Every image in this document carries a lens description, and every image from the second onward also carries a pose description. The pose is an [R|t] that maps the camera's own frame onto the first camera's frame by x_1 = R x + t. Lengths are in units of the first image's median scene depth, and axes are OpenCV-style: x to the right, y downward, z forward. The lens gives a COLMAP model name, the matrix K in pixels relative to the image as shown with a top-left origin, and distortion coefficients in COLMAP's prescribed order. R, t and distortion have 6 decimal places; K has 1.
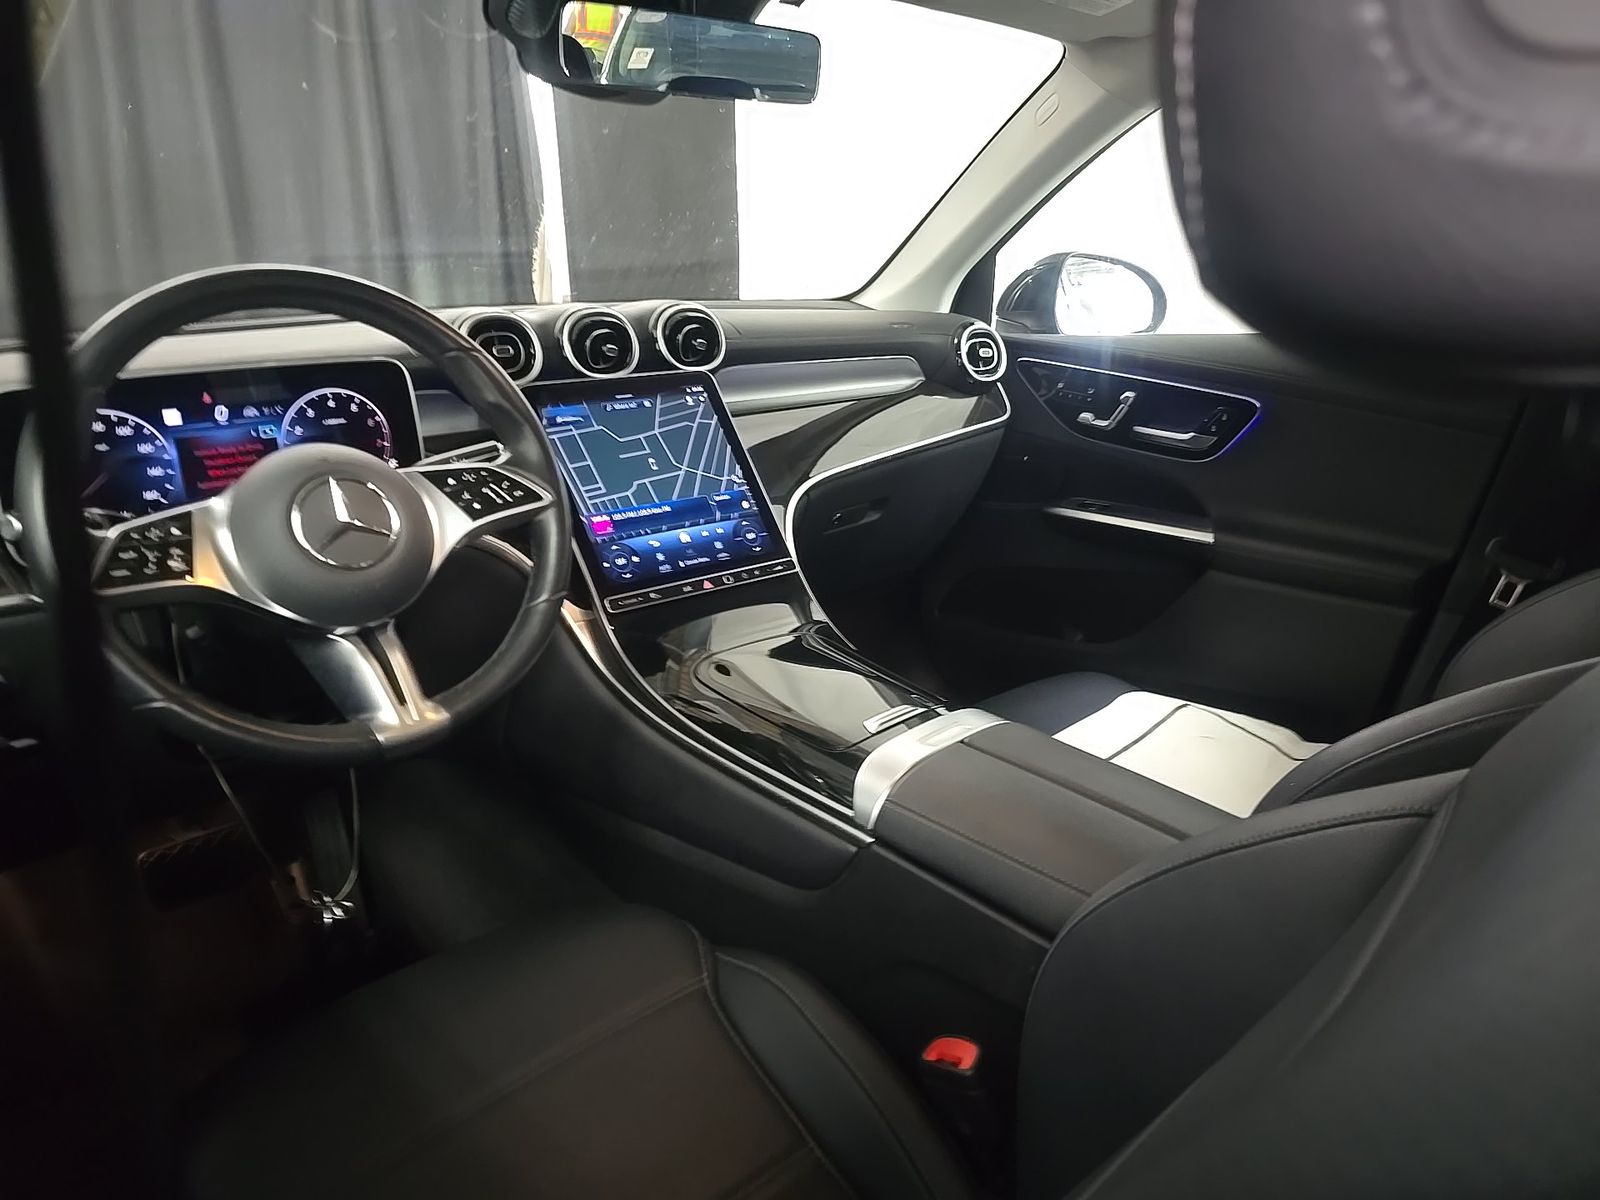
lens RADIAL K [[1090.0, 0, 790.6], [0, 1090.0, 594.6], [0, 0, 1]] dist [0.023887, 0.000184]
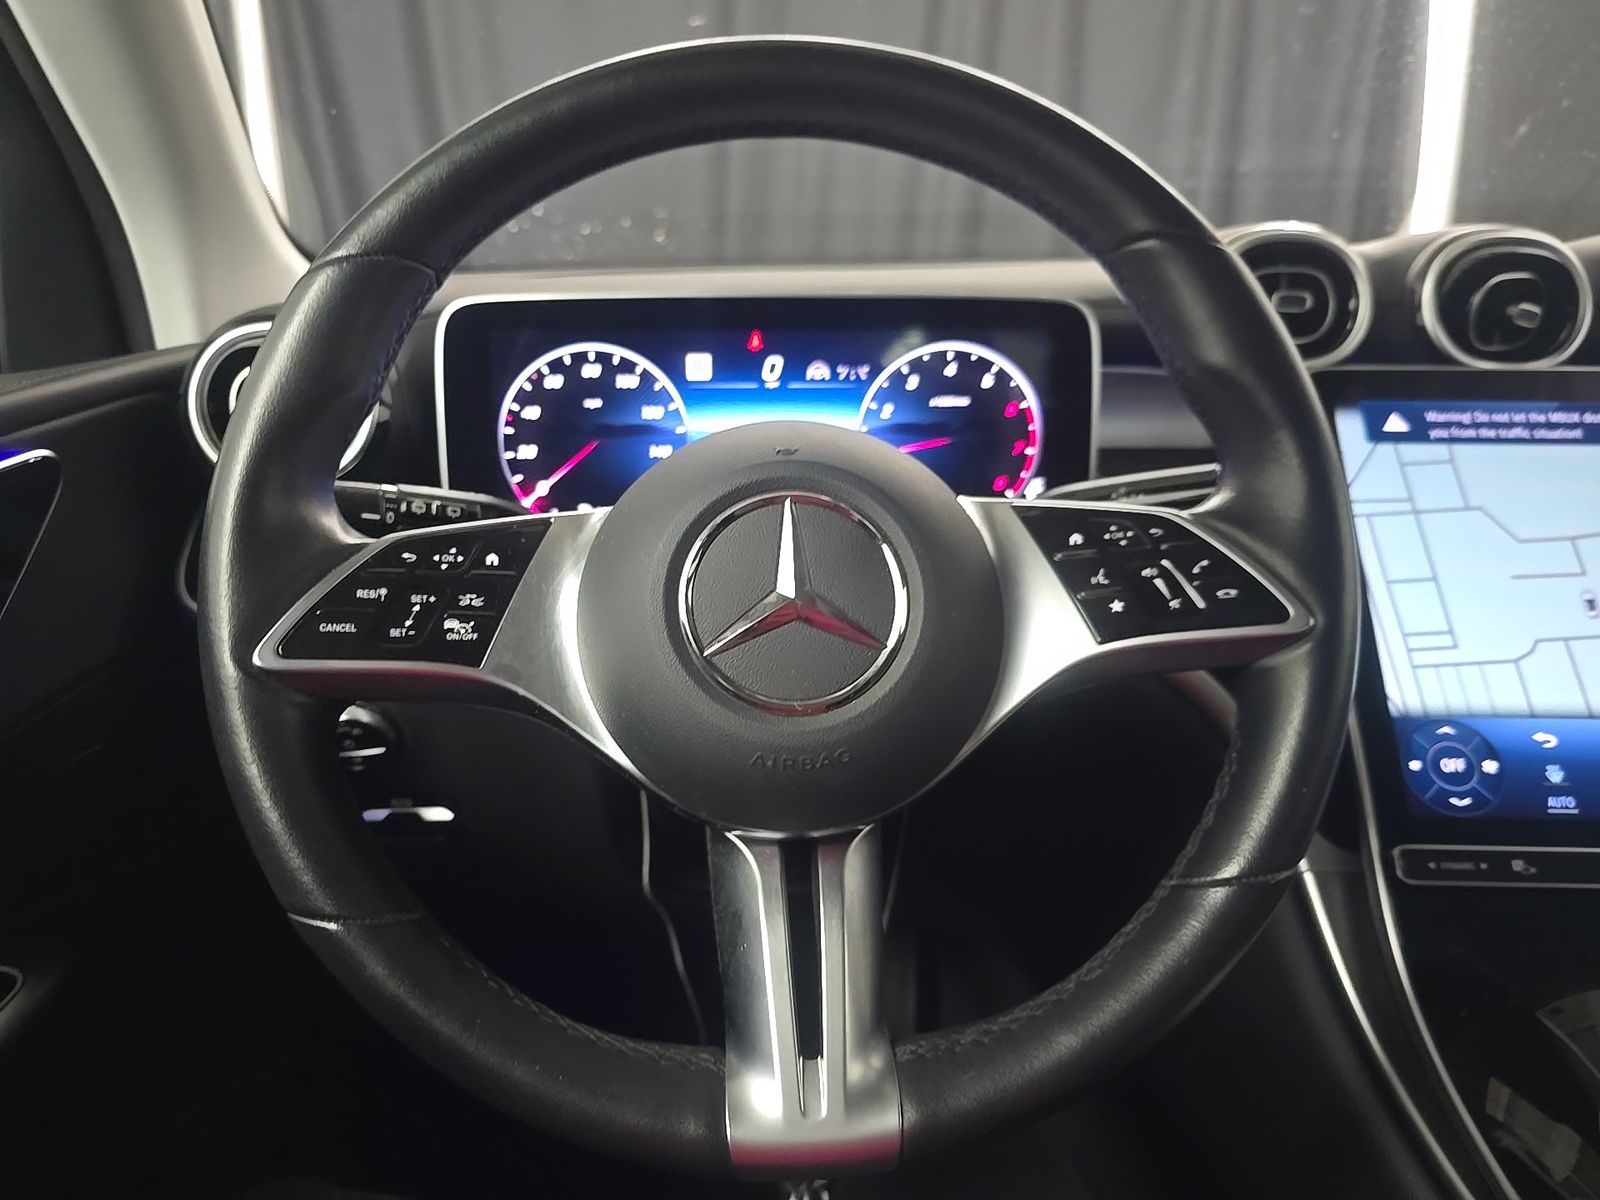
lens RADIAL K [[1223.9, 0, 760.0], [0, 1223.9, 639.1], [0, 0, 1]] dist [0.071648, -0.078111]
pose [[0.783920, 0.200075, -0.587741, -0.093134], [-0.204126, 0.977082, 0.060351, -0.056100], [0.586346, 0.072663, 0.806795, 0.436957]]
